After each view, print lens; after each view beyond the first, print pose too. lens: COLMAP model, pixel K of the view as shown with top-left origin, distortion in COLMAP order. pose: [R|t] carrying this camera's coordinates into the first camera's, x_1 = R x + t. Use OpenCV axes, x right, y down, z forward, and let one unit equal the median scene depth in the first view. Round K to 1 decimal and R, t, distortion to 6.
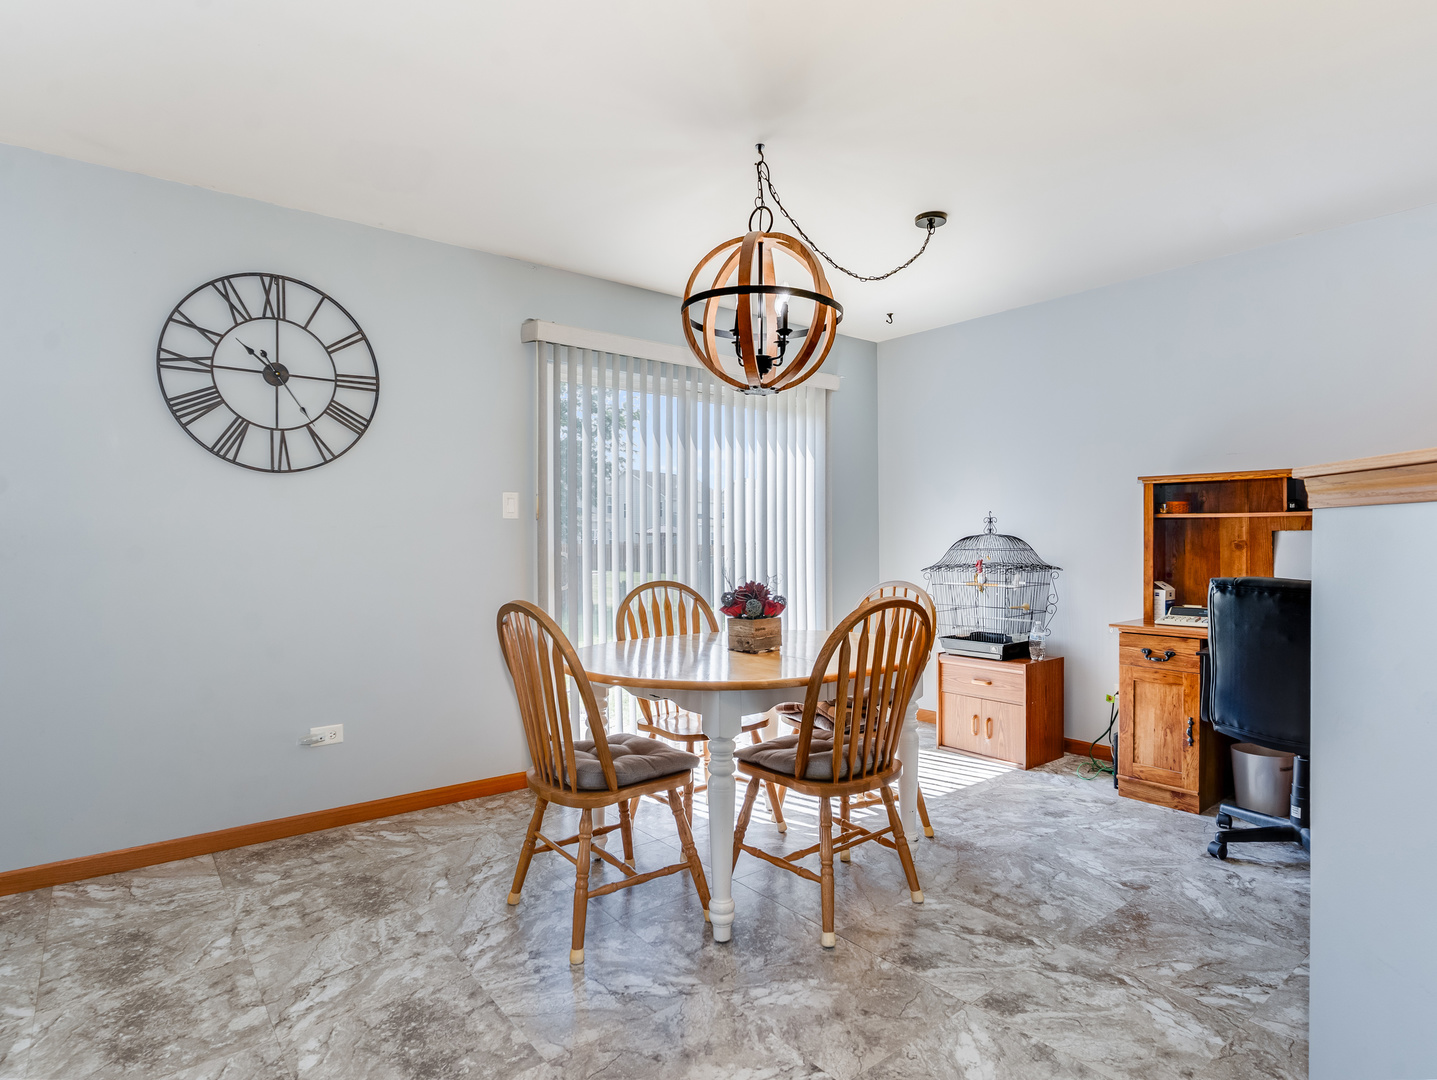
lens RADIAL K [[784.2, 0, 718.5], [0, 784.2, 540.0], [0, 0, 1]] dist [-0.015325, -0.000235]
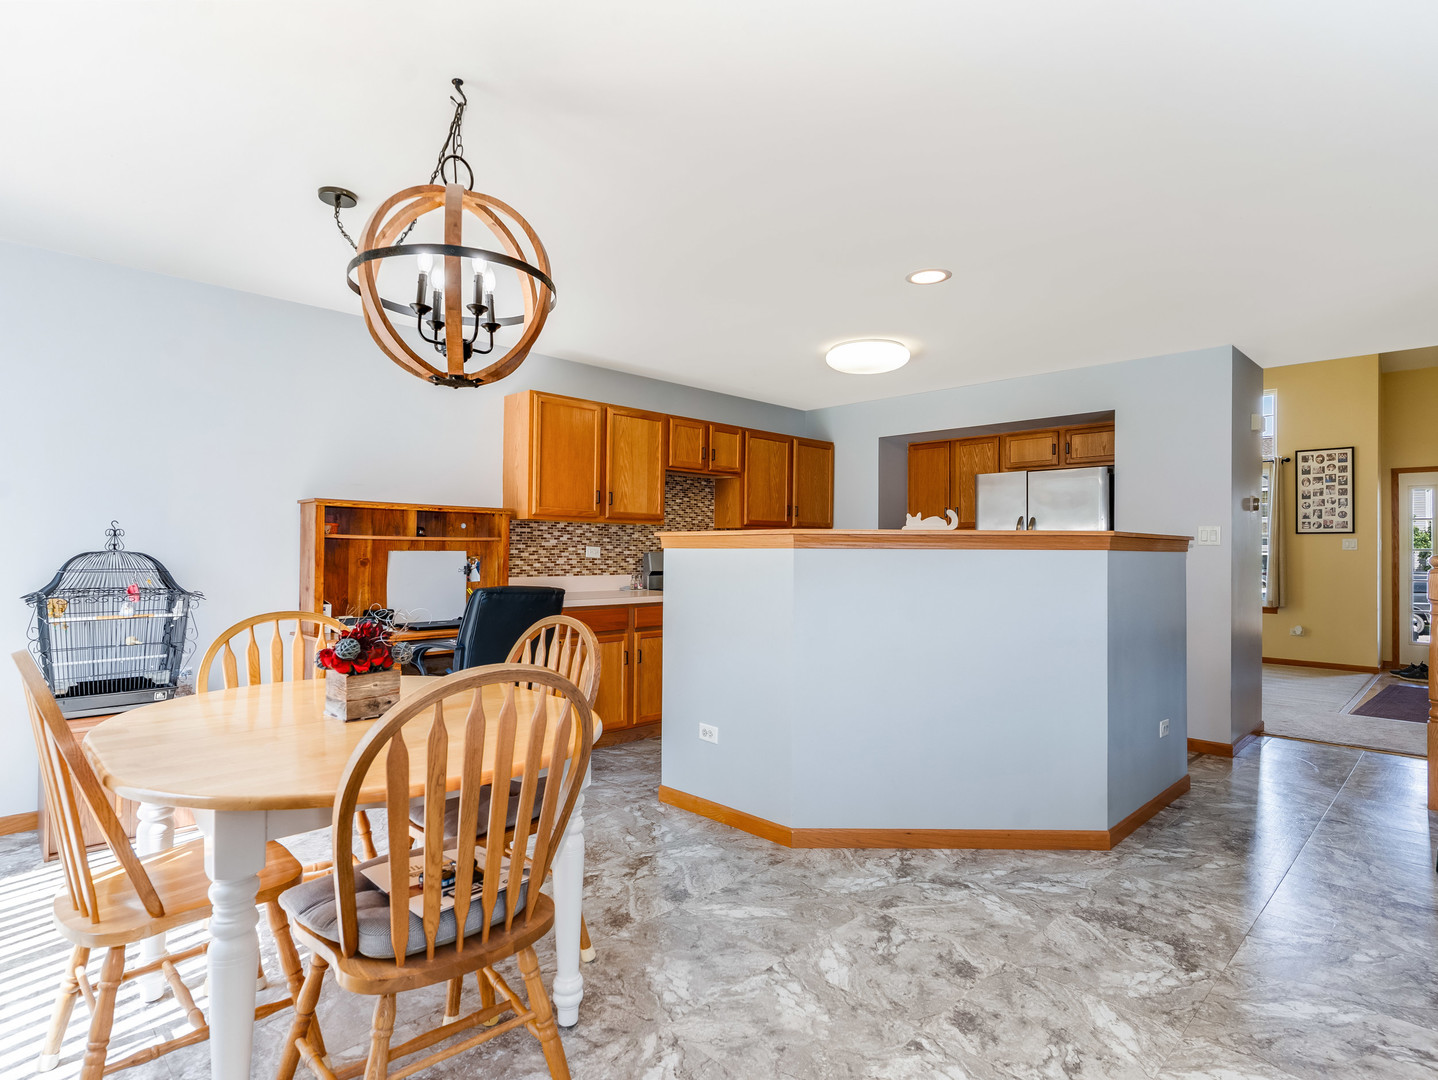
lens RADIAL K [[766.2, 0, 714.2], [0, 766.2, 546.7], [0, 0, 1]] dist [0.000599, 0.000991]
pose [[-0.106206, 0.009196, 0.994302, -0.661220], [-0.004248, 0.999944, -0.009702, -0.009563], [-0.994335, -0.005254, -0.106161, 0.709535]]
